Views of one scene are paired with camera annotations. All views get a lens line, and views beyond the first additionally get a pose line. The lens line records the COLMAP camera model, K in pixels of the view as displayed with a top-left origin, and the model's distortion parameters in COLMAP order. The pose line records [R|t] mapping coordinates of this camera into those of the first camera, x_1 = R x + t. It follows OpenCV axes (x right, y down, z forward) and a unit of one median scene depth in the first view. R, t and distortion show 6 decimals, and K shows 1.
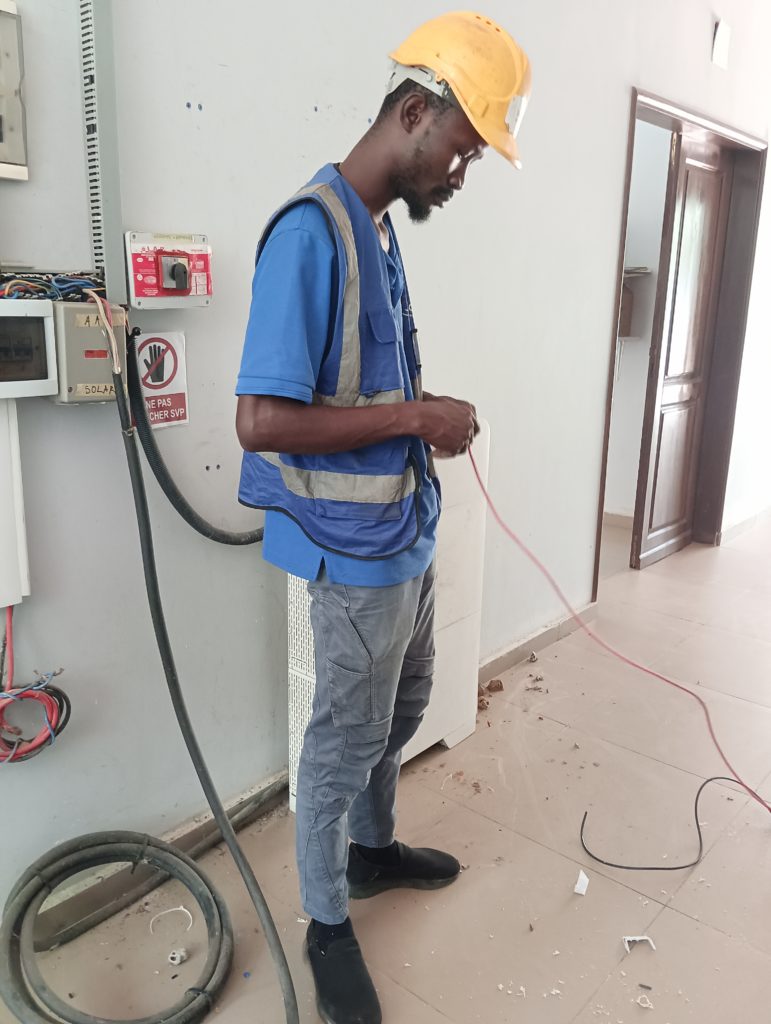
lens RADIAL K [[823.2, 0, 388.5], [0, 823.2, 505.8], [0, 0, 1]] dist [0.007196, -0.059603]
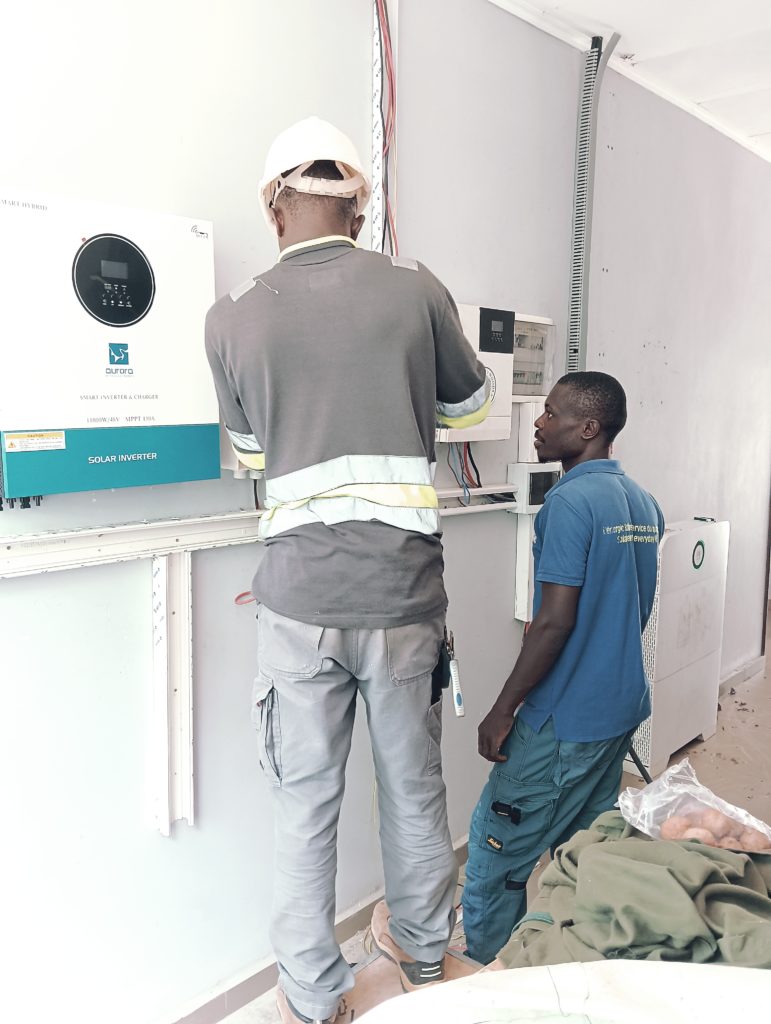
lens RADIAL K [[826.7, 0, 389.6], [0, 826.7, 509.8], [0, 0, 1]] dist [0.070331, -0.133478]
pose [[0.999585, -0.010808, -0.026695, -0.389239], [0.007404, 0.992197, -0.124458, 0.054238], [0.027832, 0.124208, 0.991866, -0.488093]]
